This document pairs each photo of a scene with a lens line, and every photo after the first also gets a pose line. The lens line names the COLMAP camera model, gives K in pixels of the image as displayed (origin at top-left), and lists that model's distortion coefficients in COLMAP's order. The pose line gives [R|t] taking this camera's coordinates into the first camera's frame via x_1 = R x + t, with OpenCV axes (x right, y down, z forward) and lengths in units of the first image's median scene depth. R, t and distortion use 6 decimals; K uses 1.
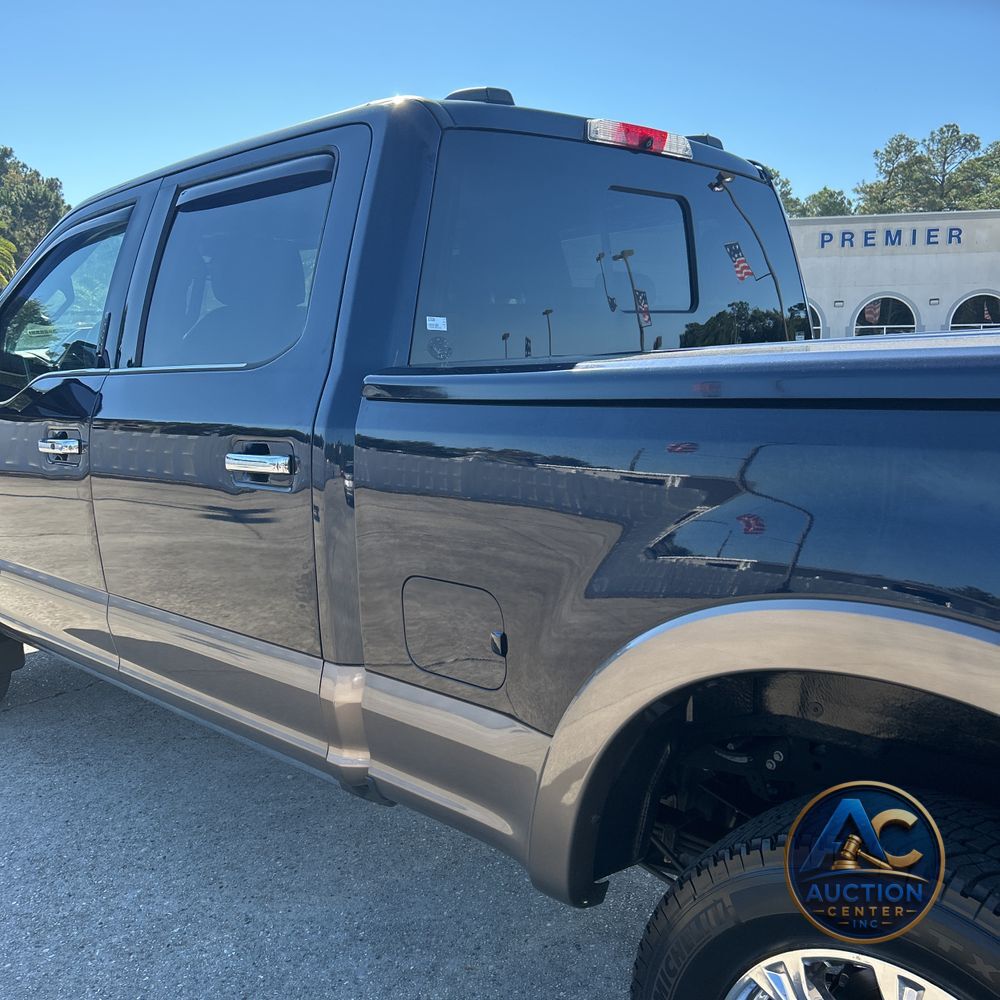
lens RADIAL K [[1002.6, 0, 500.0], [0, 1002.6, 500.0], [0, 0, 1]] dist [0.044949, -0.036280]
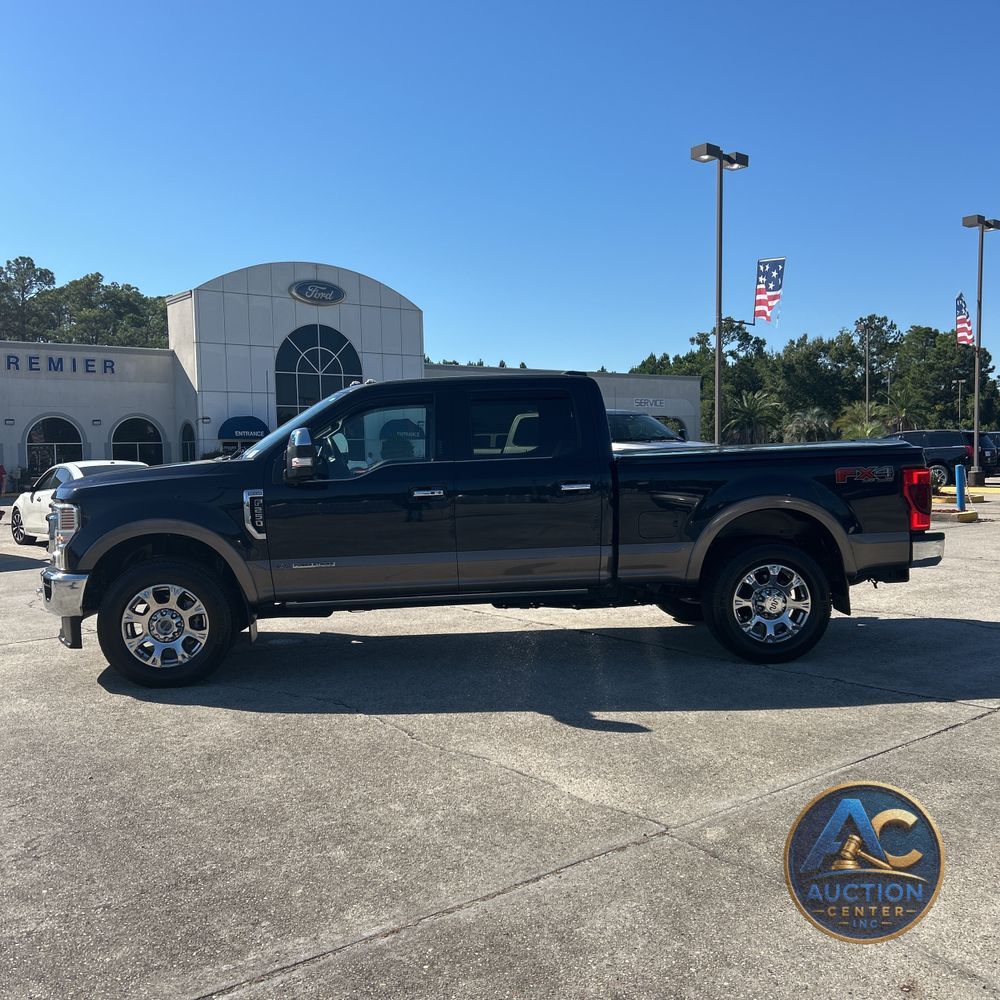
lens RADIAL K [[985.6, 0, 500.0], [0, 985.6, 500.0], [0, 0, 1]] dist [0.060307, -0.141917]
pose [[0.645327, -0.034345, 0.763134, -0.125782], [0.121147, 0.990948, -0.057847, 0.007090], [-0.754239, 0.129782, 0.643646, -0.037507]]
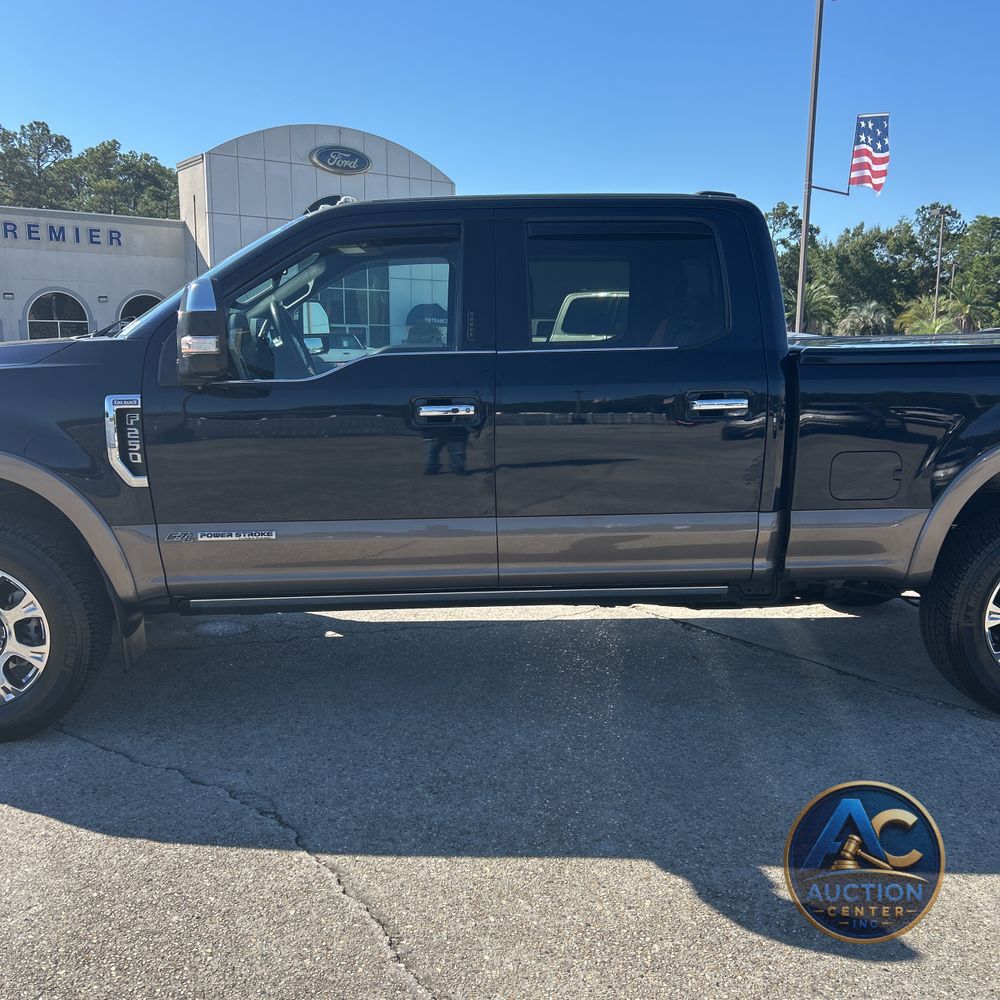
lens RADIAL K [[995.6, 0, 500.0], [0, 995.6, 500.0], [0, 0, 1]] dist [0.053732, -0.074695]
pose [[0.669277, -0.098139, 0.736504, -0.080224], [0.094532, 0.994430, 0.046605, 0.000568], [-0.736975, 0.038431, 0.674826, 0.005433]]
